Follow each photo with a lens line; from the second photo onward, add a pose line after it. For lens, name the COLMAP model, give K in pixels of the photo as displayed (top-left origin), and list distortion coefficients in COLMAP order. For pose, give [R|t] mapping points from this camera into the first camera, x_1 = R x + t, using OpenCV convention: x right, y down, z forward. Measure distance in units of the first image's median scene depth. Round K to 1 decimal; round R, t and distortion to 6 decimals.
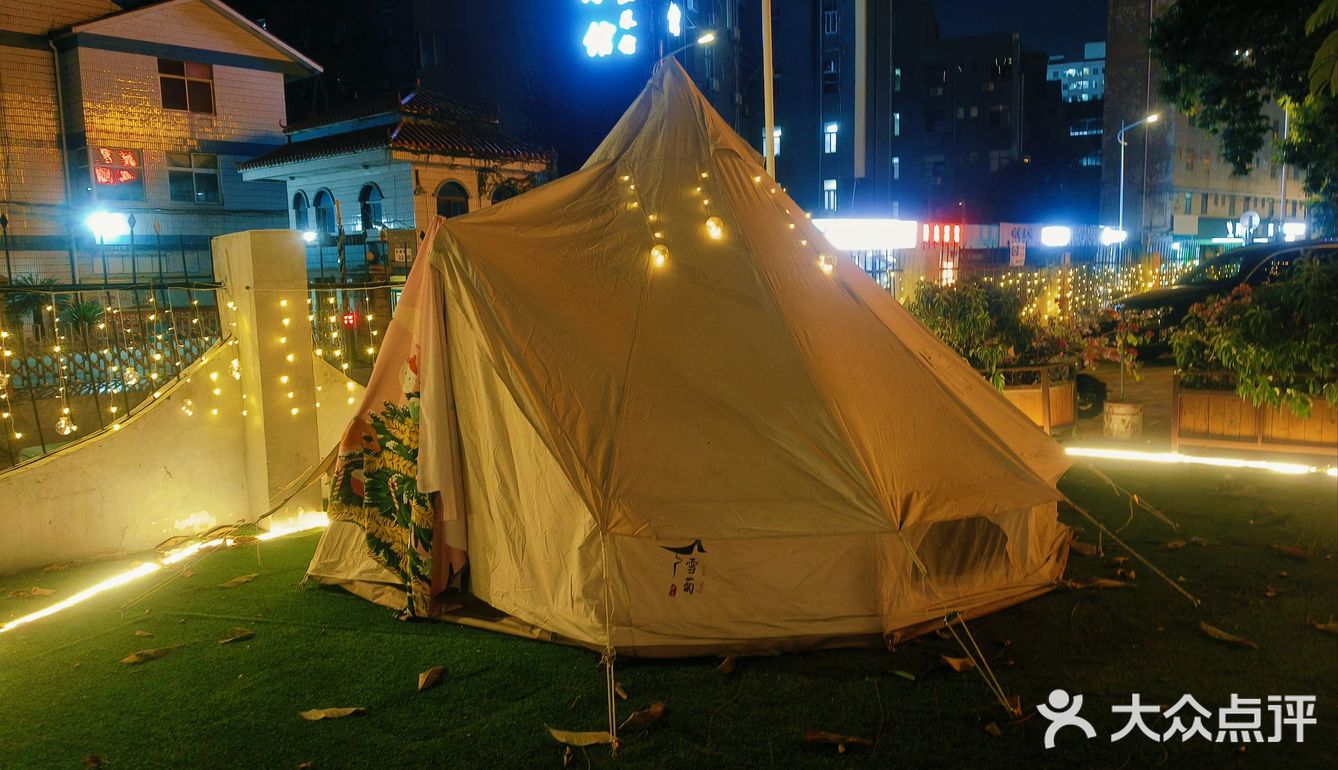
lens RADIAL K [[1043.0, 0, 631.3], [0, 1043.0, 383.5], [0, 0, 1]] dist [0.118751, -0.267389]
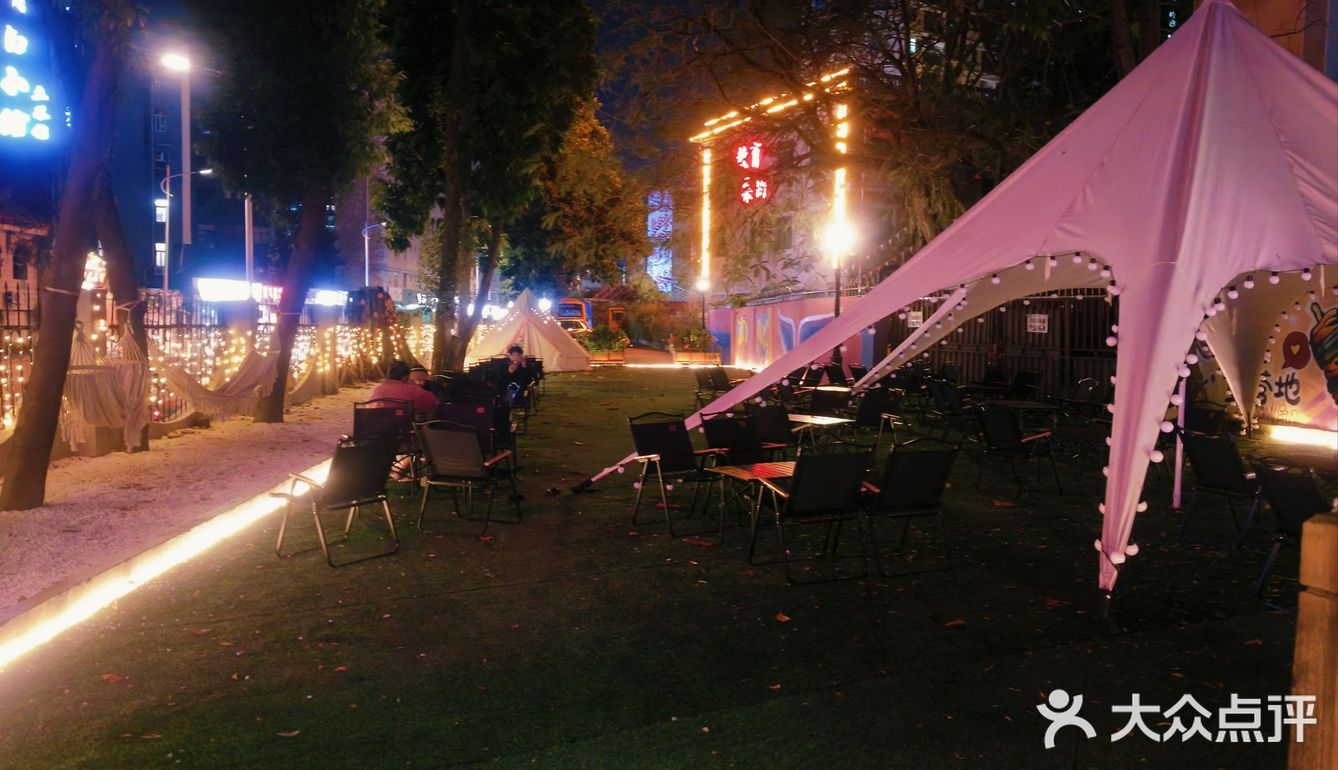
lens RADIAL K [[1043.0, 0, 631.3], [0, 1043.0, 383.5], [0, 0, 1]] dist [0.118751, -0.267389]
pose [[0.707780, -0.005205, 0.706413, -0.396934], [0.036492, 0.998907, -0.029203, 0.045342], [-0.705489, 0.046448, 0.707197, -0.387845]]
